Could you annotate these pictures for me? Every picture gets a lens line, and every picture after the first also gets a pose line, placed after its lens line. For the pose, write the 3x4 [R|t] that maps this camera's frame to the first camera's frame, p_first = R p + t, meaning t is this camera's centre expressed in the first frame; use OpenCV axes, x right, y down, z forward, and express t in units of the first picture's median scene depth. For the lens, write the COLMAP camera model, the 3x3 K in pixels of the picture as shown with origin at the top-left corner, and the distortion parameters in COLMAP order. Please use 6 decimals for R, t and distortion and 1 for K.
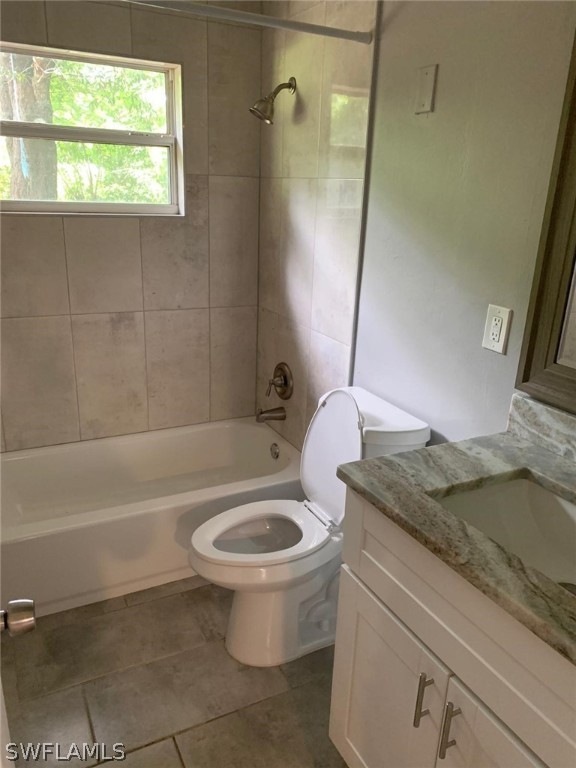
lens RADIAL K [[590.7, 0, 285.3], [0, 590.7, 387.9], [0, 0, 1]] dist [0.053737, -0.061520]
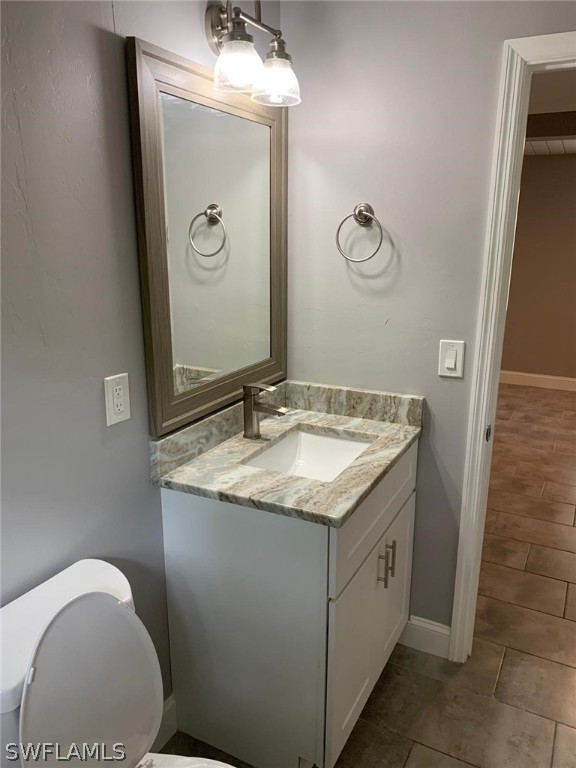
lens RADIAL K [[590.7, 0, 285.3], [0, 590.7, 387.9], [0, 0, 1]] dist [0.053737, -0.061520]
pose [[-0.588010, -0.243500, 0.771332, -0.571979], [0.231954, 0.862796, 0.449200, -0.527700], [-0.774882, 0.443047, -0.450852, 1.353732]]
